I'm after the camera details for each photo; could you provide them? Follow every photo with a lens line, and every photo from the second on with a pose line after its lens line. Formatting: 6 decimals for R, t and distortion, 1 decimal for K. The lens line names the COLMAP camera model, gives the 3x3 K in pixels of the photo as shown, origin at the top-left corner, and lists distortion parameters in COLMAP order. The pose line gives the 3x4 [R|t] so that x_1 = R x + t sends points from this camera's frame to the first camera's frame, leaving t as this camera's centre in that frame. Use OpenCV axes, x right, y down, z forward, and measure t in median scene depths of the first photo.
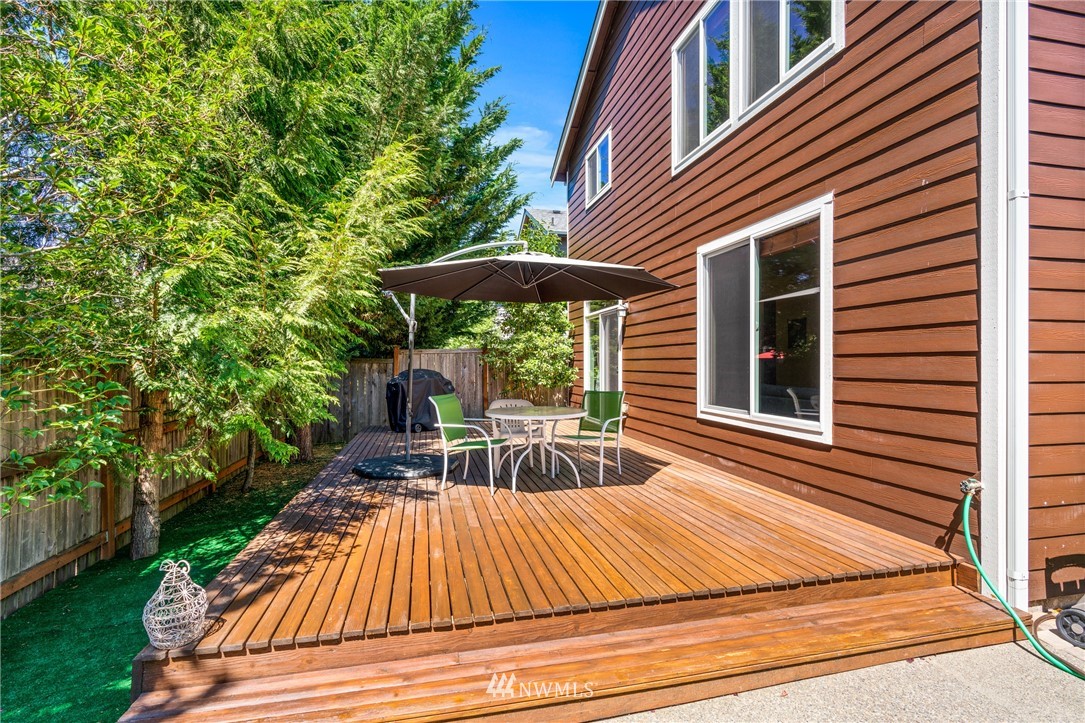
lens RADIAL K [[502.6, 0, 536.5], [0, 502.6, 363.8], [0, 0, 1]] dist [-0.002191, 0.000217]
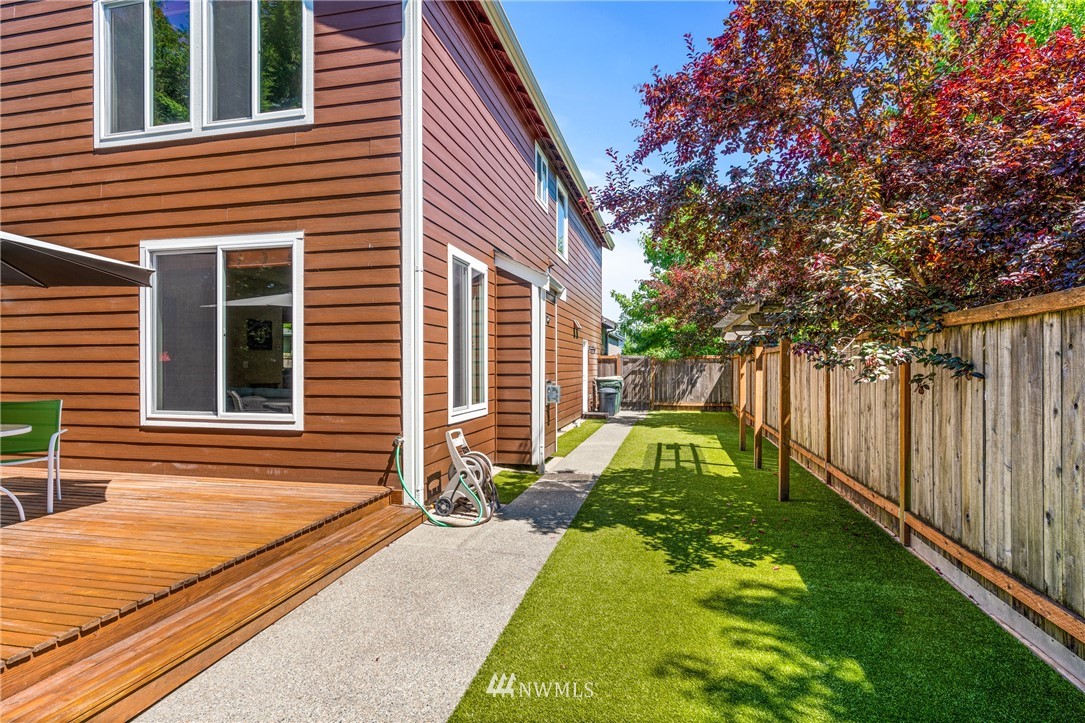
lens RADIAL K [[568.6, 0, 542.2], [0, 568.6, 364.8], [0, 0, 1]] dist [0.000310, 0.000260]
pose [[0.428595, 0.006537, 0.903473, -0.450136], [0.001307, 0.999968, -0.007855, 0.007446], [-0.903496, 0.004548, 0.428573, -0.161610]]
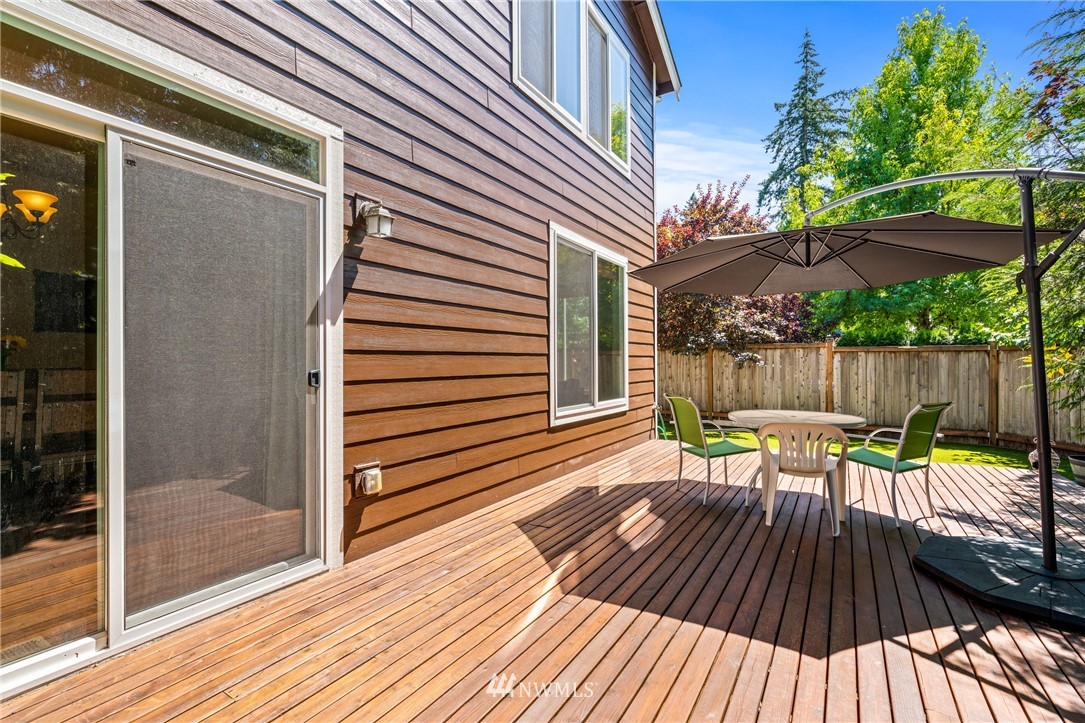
lens RADIAL K [[484.8, 0, 539.4], [0, 484.8, 357.9], [0, 0, 1]] dist [-0.003623, 0.000481]
pose [[-0.706177, 0.001298, 0.708035, -0.338435], [0.000678, 0.999999, -0.001157, -0.008305], [-0.708035, -0.000337, -0.706177, 2.318398]]
